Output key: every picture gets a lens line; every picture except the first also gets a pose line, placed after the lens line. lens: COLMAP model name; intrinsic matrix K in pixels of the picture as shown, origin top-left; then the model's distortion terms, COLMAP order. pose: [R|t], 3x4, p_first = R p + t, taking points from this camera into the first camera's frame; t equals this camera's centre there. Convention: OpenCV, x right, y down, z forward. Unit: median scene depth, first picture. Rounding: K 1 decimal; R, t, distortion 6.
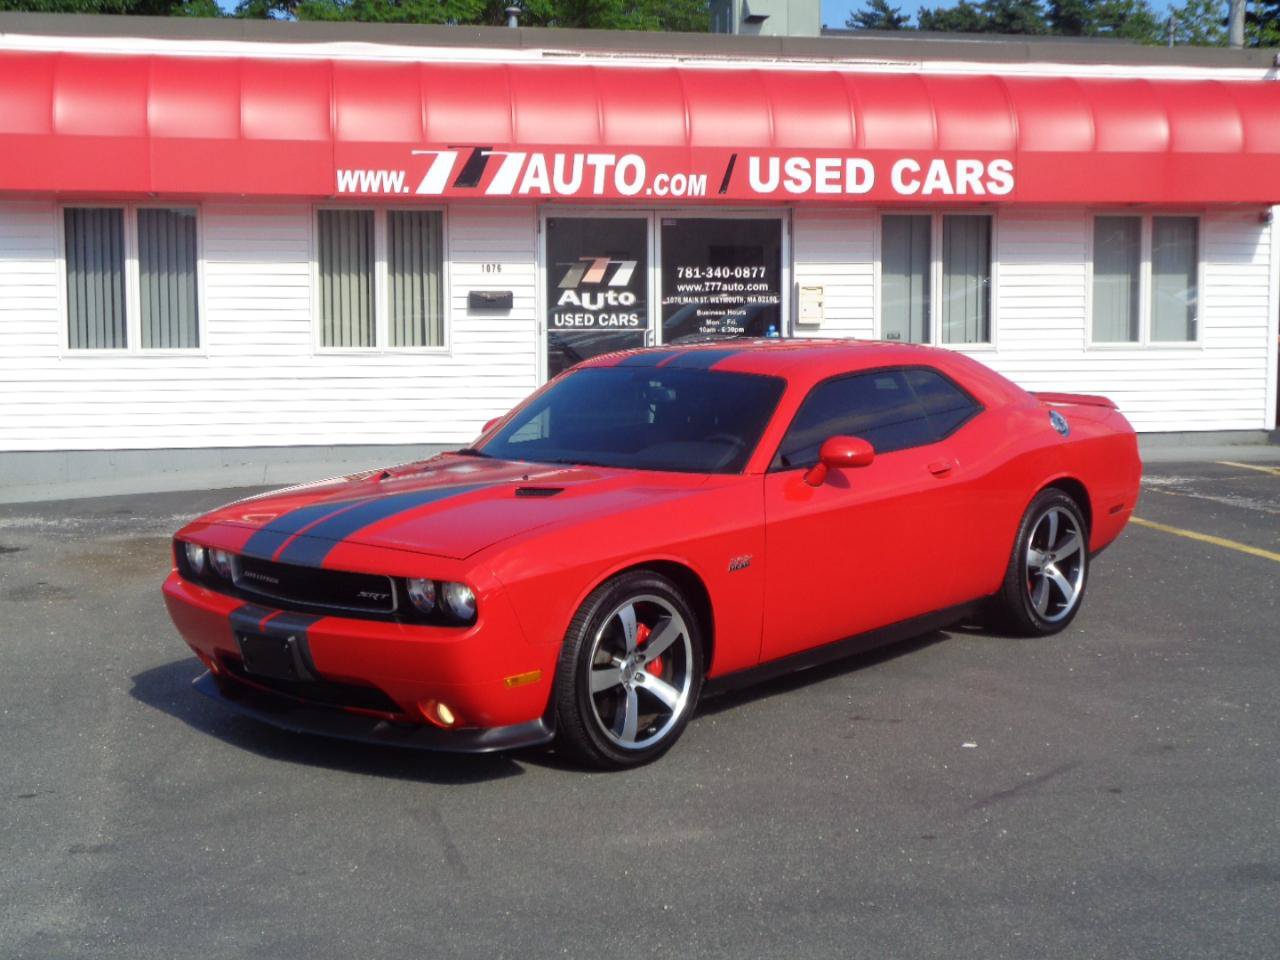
lens RADIAL K [[1760.3, 0, 638.0], [0, 1760.3, 538.6], [0, 0, 1]] dist [-0.083817, 0.044725]
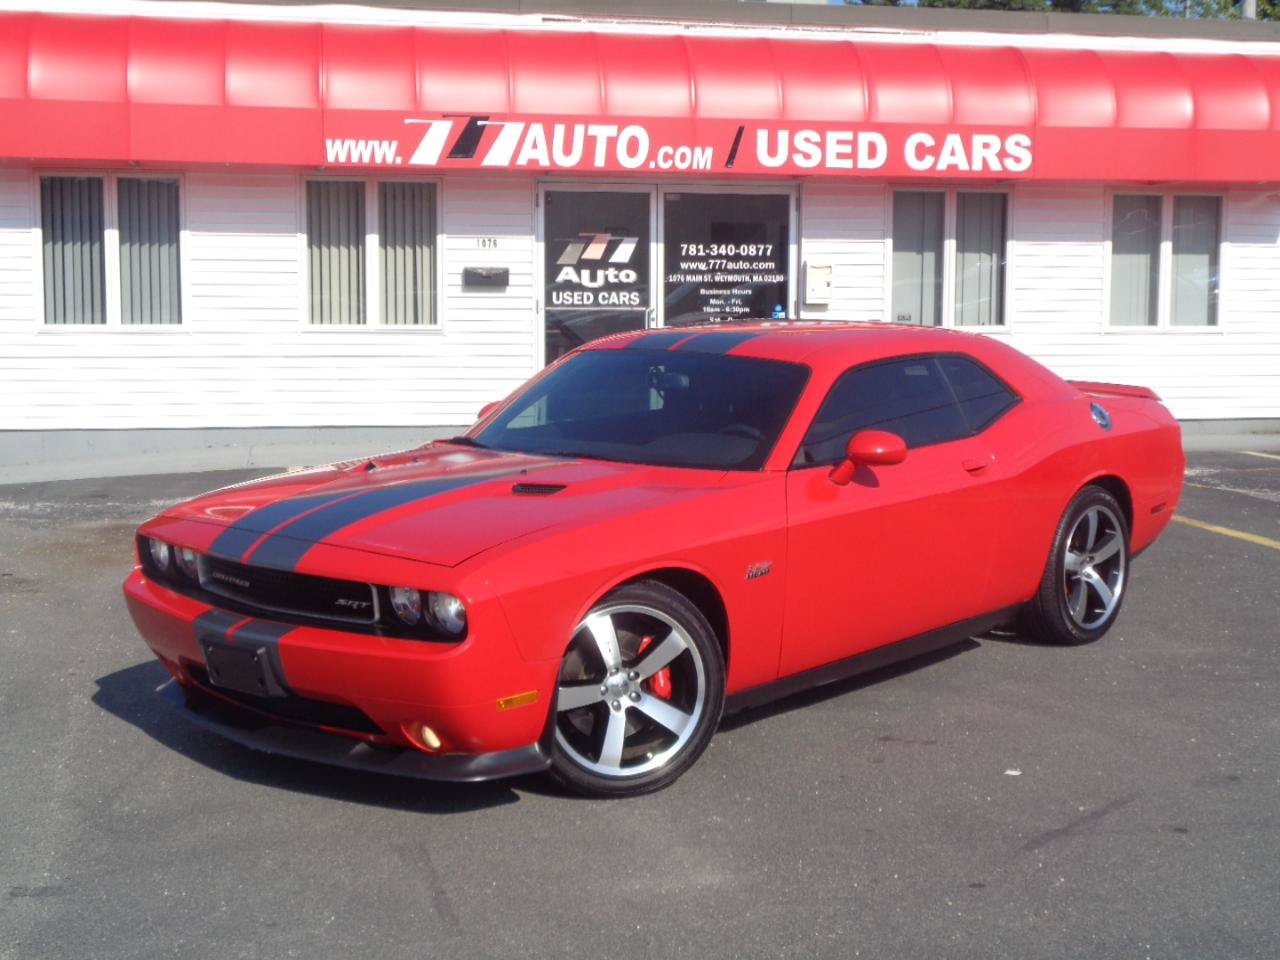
lens RADIAL K [[1760.3, 0, 638.0], [0, 1760.3, 538.6], [0, 0, 1]] dist [-0.083817, 0.044725]
pose [[0.999958, 0.007980, 0.004526, -0.004224], [-0.008036, 0.999890, 0.012464, -0.005524], [-0.004426, -0.012500, 0.999912, 0.040394]]
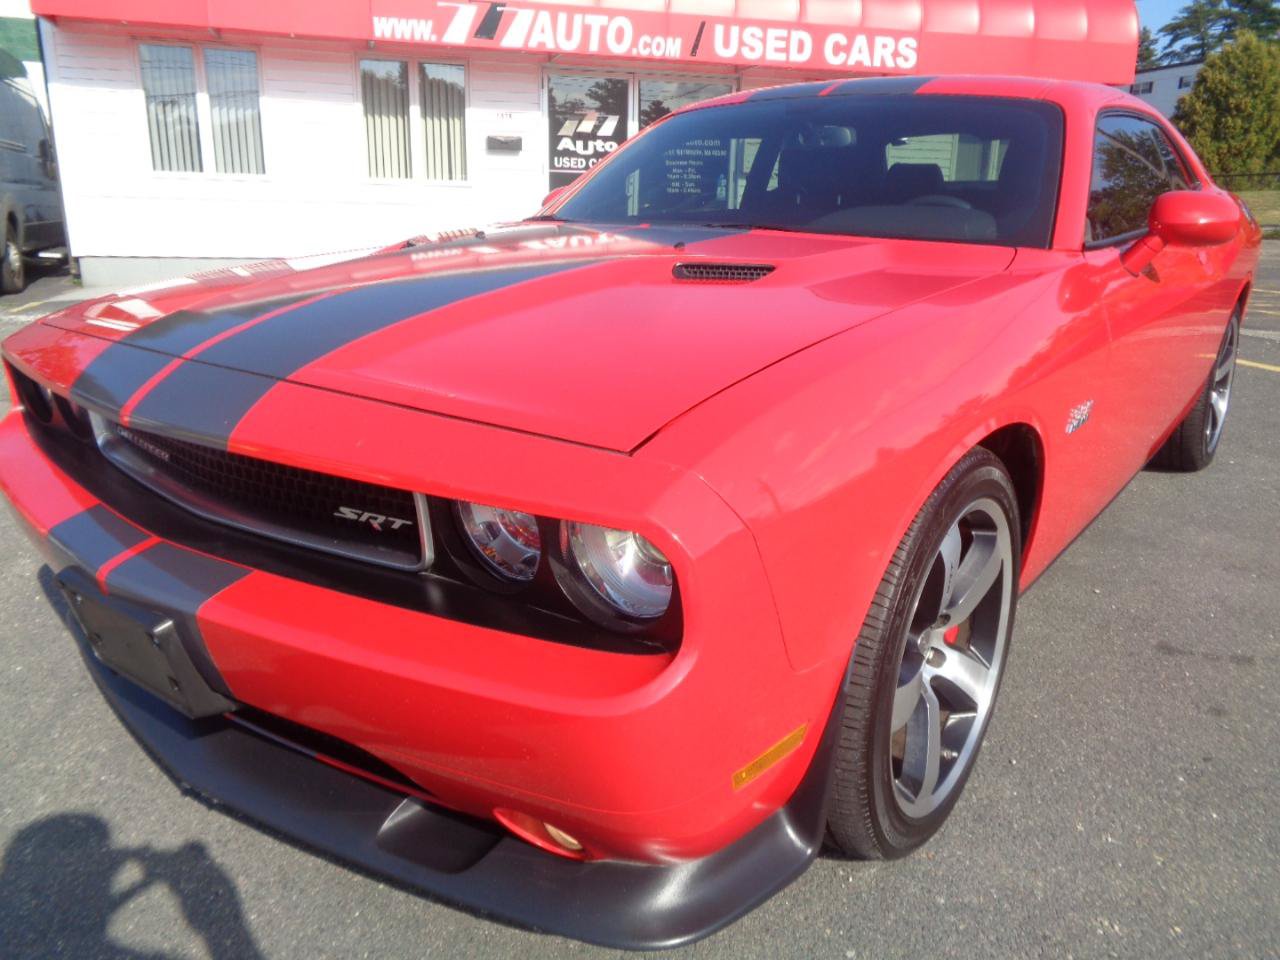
lens RADIAL K [[923.5, 0, 633.1], [0, 923.5, 479.7], [0, 0, 1]] dist [0.063014, -0.054559]
pose [[0.997056, 0.006613, 0.076385, -0.042660], [-0.018590, 0.987396, 0.157172, -0.004179], [-0.074383, -0.158130, 0.984613, 0.308333]]
